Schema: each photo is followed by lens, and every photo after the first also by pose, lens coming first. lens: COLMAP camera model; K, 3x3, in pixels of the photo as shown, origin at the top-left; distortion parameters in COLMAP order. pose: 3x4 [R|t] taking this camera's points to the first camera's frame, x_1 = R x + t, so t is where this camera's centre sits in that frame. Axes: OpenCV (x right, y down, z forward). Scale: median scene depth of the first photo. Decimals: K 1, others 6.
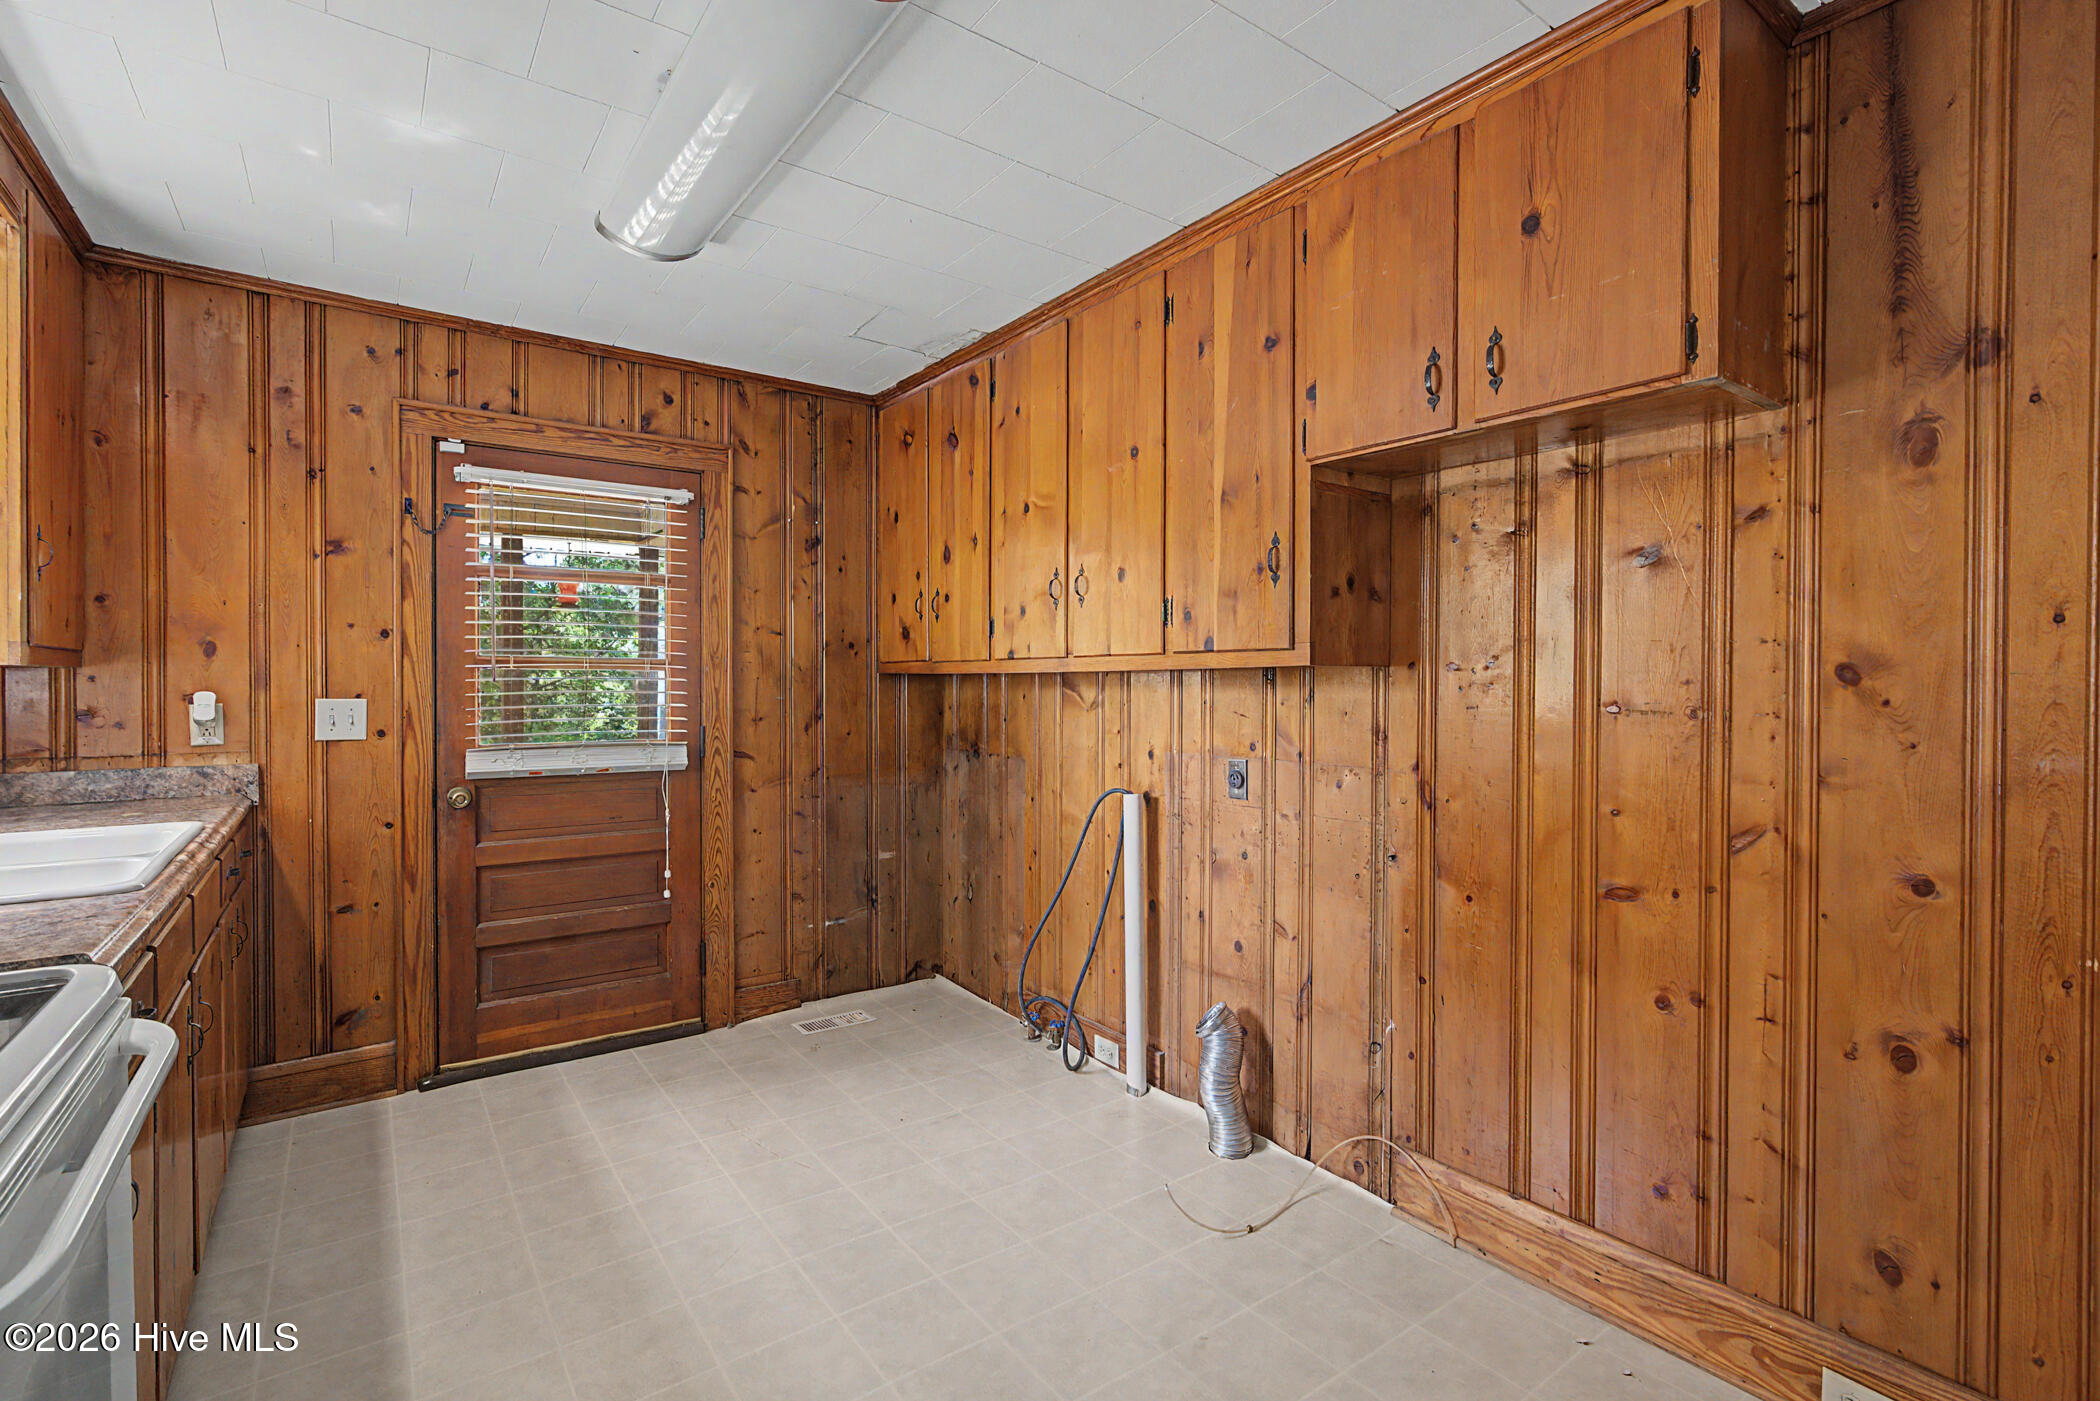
lens RADIAL K [[958.5, 0, 1060.1], [0, 958.5, 689.2], [0, 0, 1]] dist [-0.005498, 0.000204]
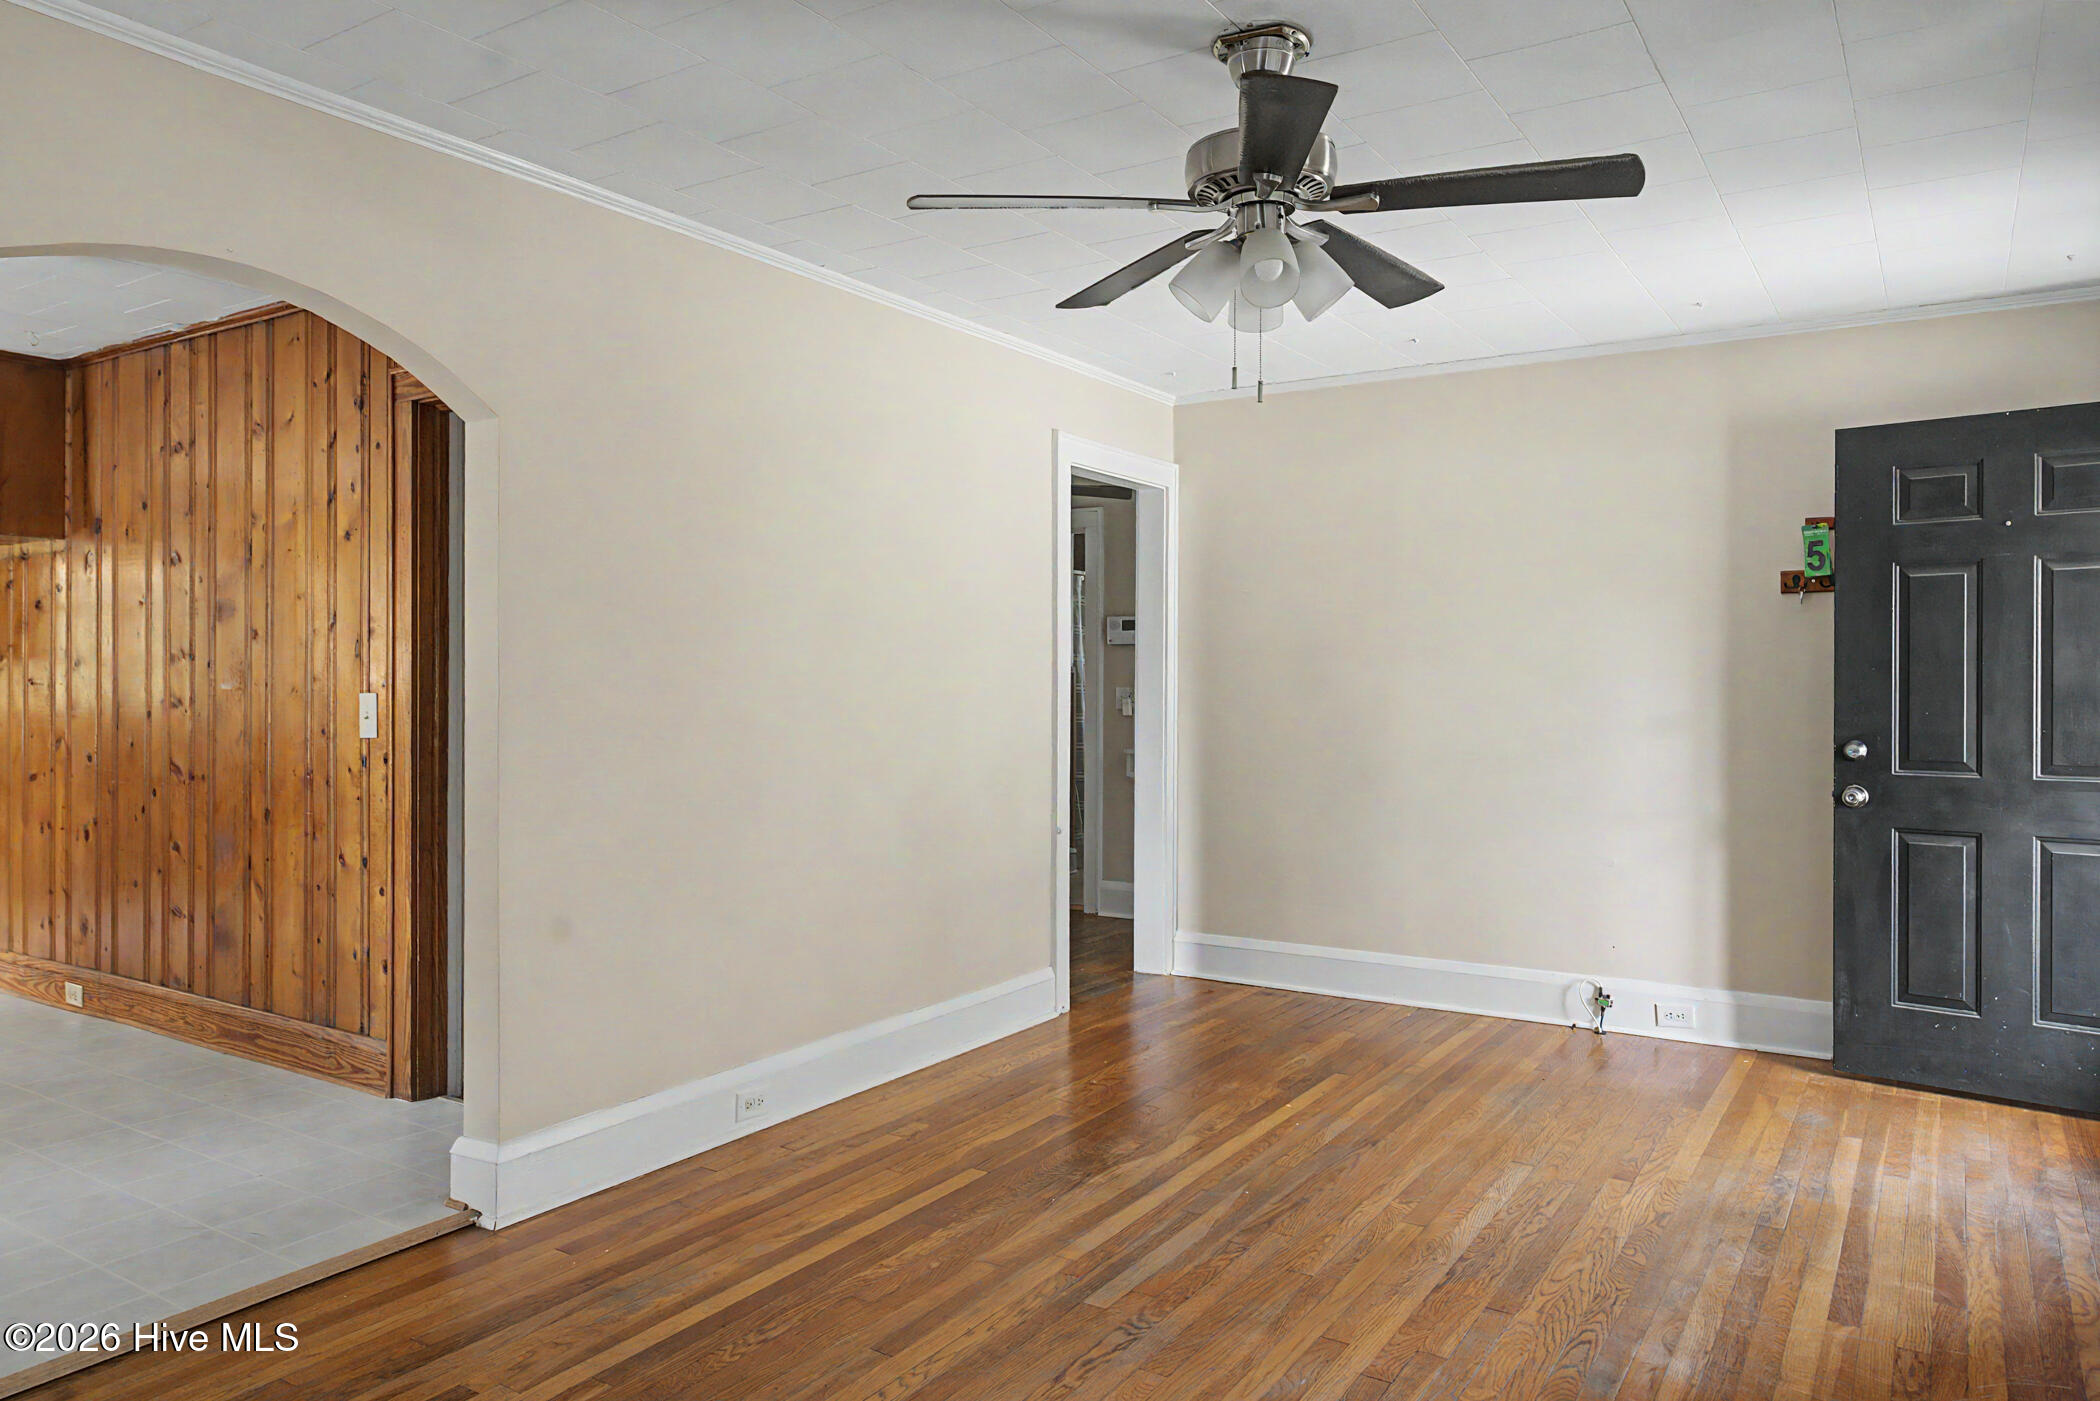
lens RADIAL K [[1392.3, 0, 1040.9], [0, 1392.3, 691.9], [0, 0, 1]] dist [0.006325, -0.003986]
pose [[0.940112, -0.003321, 0.340851, 0.986084], [0.001825, 0.999987, 0.004709, 0.019265], [-0.340862, -0.003805, 0.940106, -1.507161]]
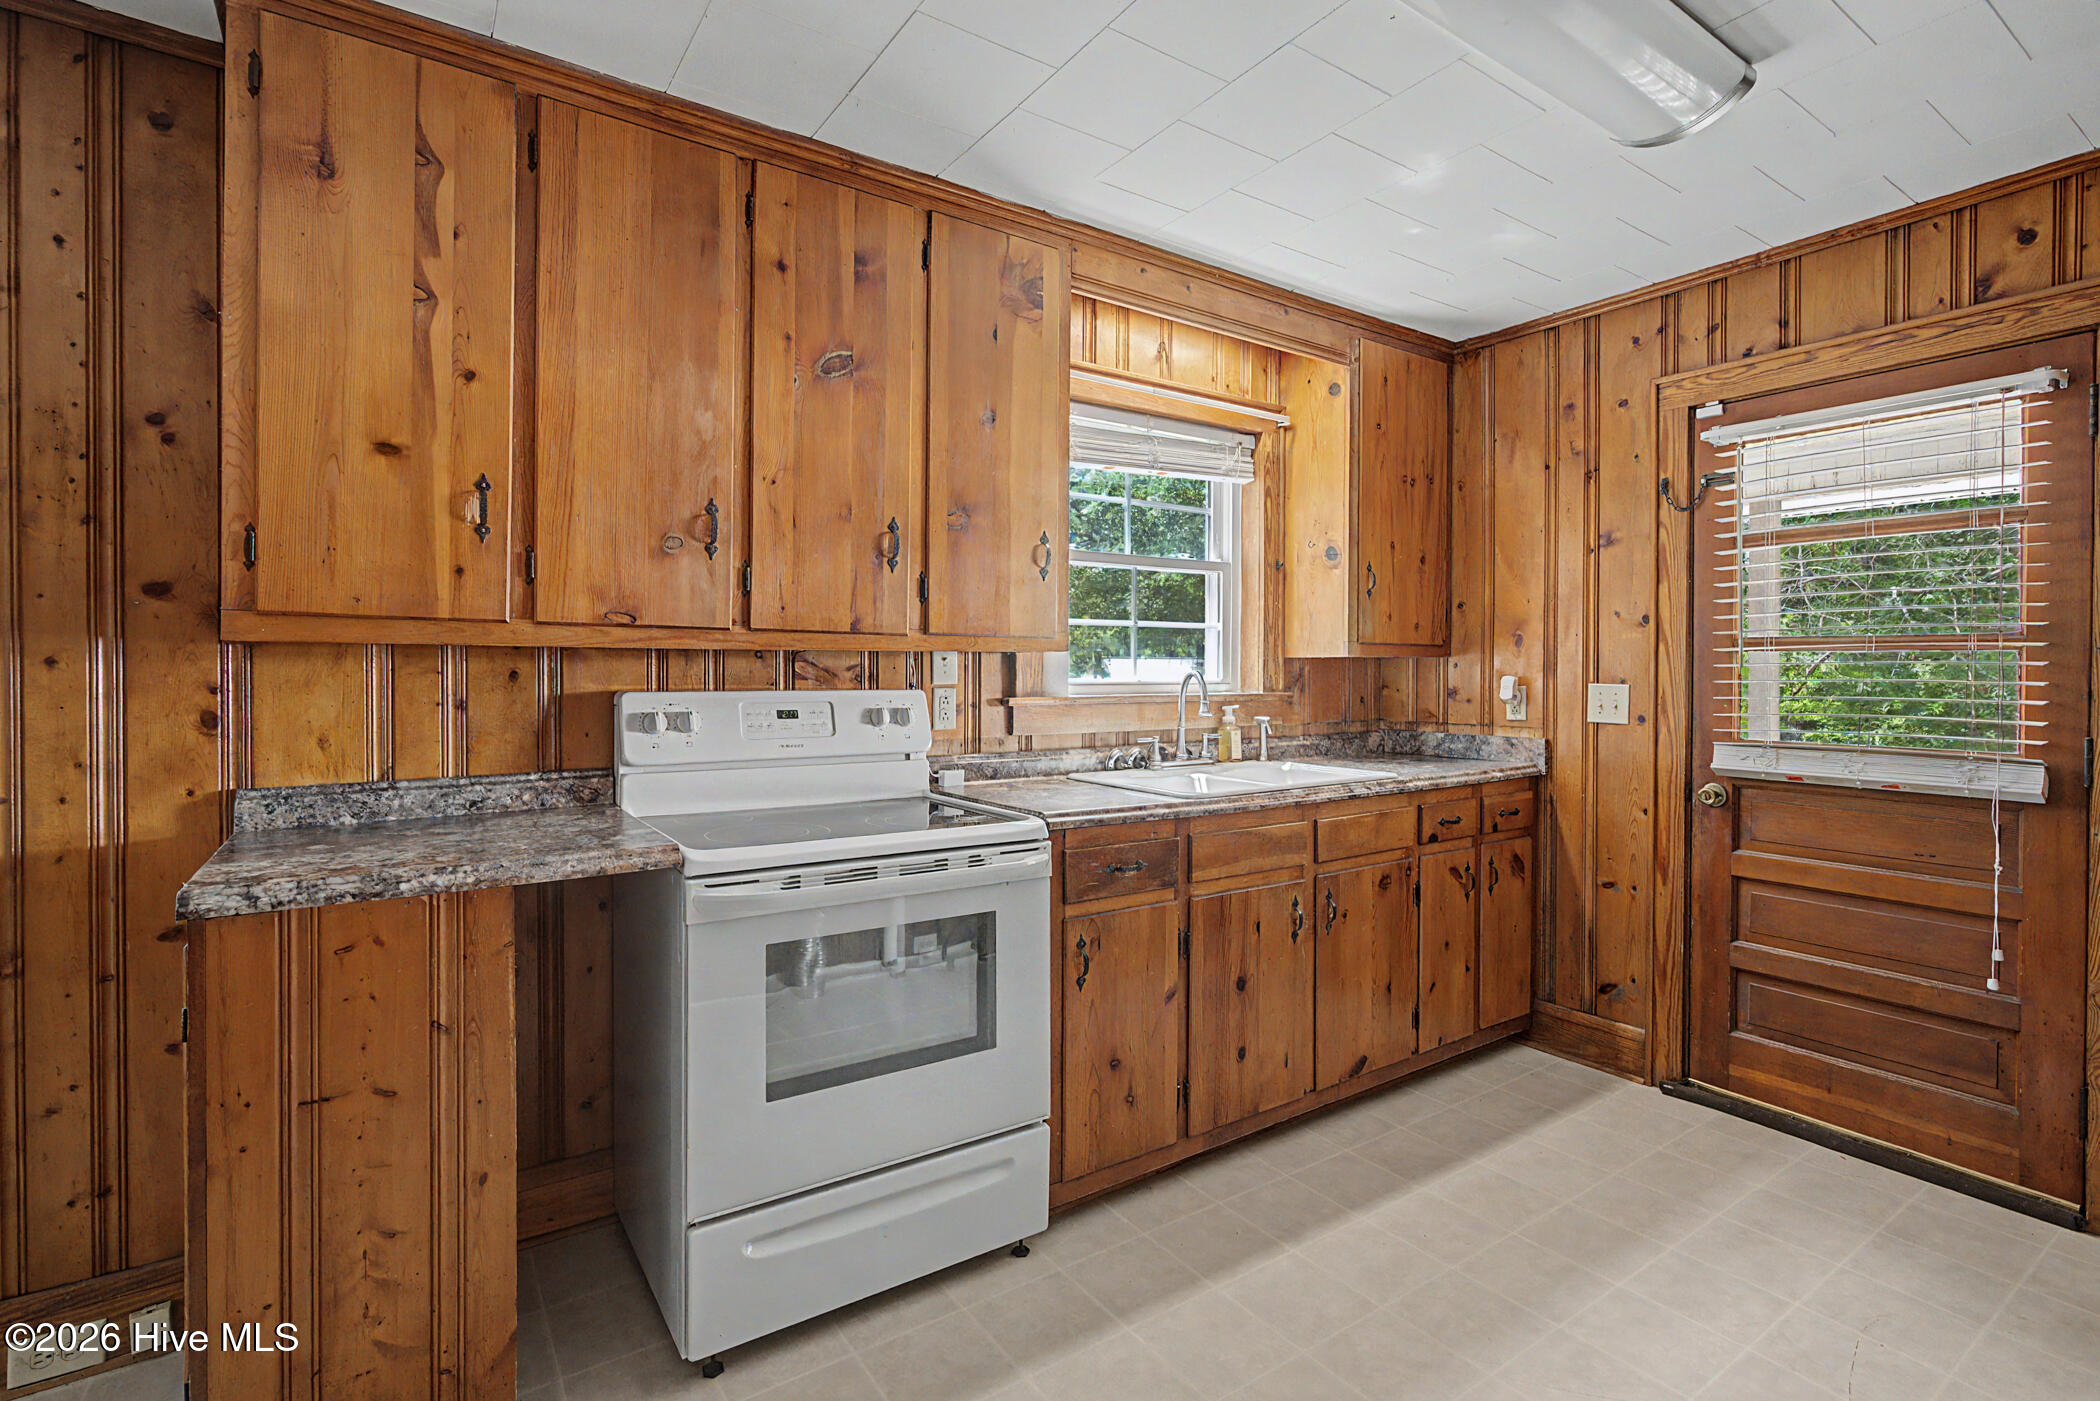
lens RADIAL K [[977.8, 0, 1043.4], [0, 977.8, 676.4], [0, 0, 1]] dist [-0.006186, 0.001883]
pose [[-0.047650, 0.007884, -0.998833, 0.338178], [-0.007132, 0.999941, 0.008233, -0.002226], [0.998839, 0.007516, -0.047591, 0.418460]]
